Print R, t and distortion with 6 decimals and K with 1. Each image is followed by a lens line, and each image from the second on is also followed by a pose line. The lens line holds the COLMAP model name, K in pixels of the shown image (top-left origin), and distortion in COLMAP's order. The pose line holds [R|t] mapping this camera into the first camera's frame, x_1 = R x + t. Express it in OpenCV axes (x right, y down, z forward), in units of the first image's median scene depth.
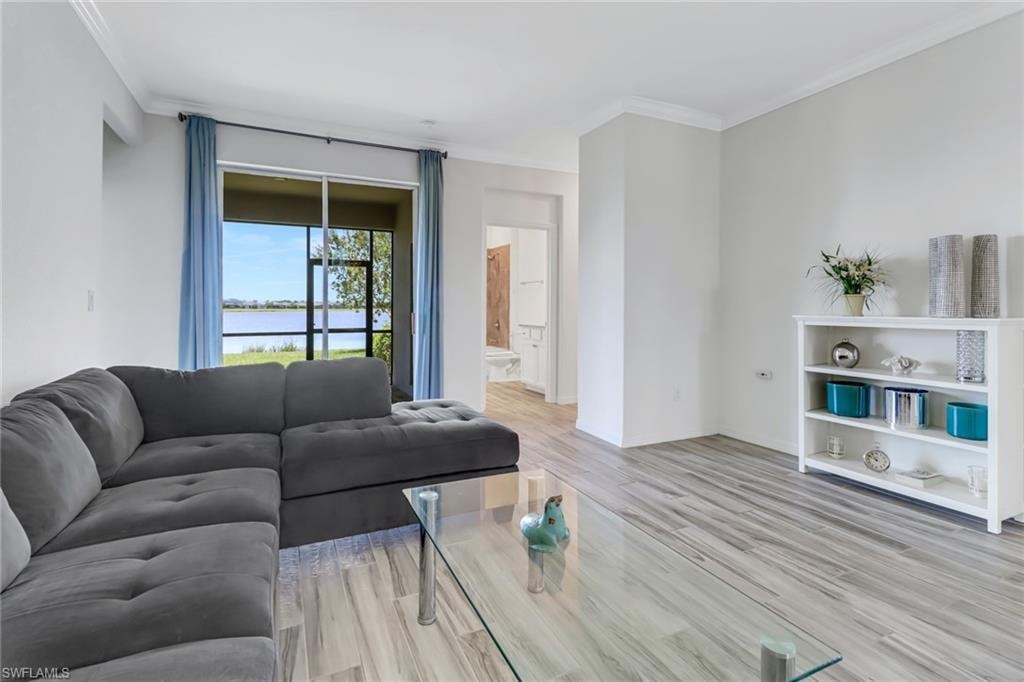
lens RADIAL K [[482.7, 0, 510.0], [0, 482.7, 308.2], [0, 0, 1]] dist [0.003944, -0.002534]
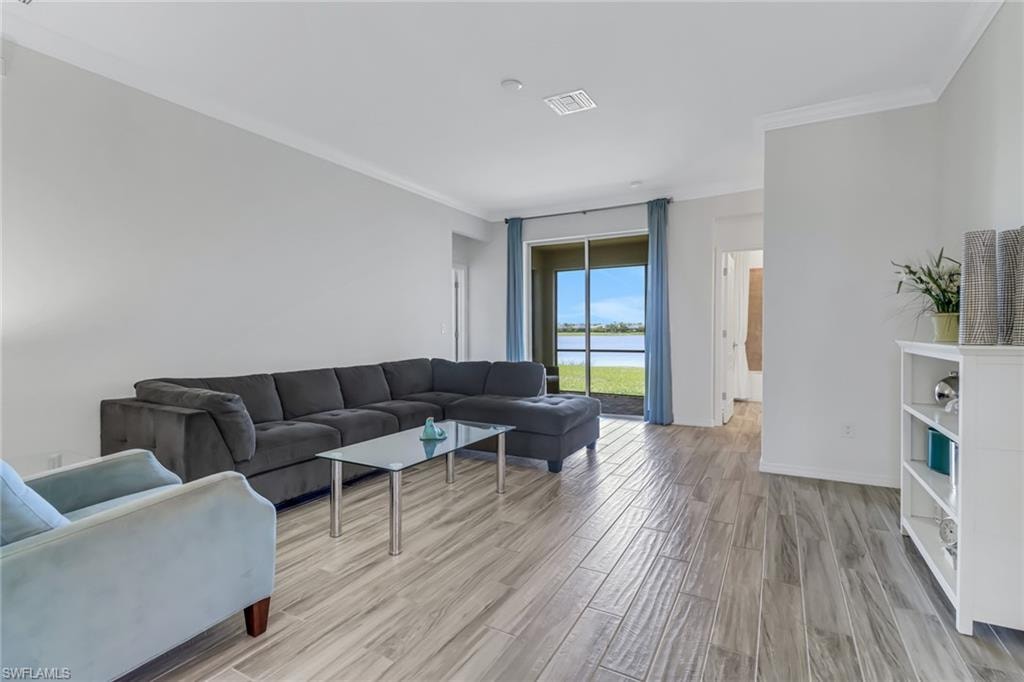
lens RADIAL K [[482.7, 0, 510.5], [0, 482.7, 338.0], [0, 0, 1]] dist [0.003944, -0.002534]
pose [[0.584902, 0.010255, -0.811039, 0.602004], [0.001836, 0.999901, 0.013967, -0.001231], [0.811102, -0.009658, 0.584825, -0.000335]]
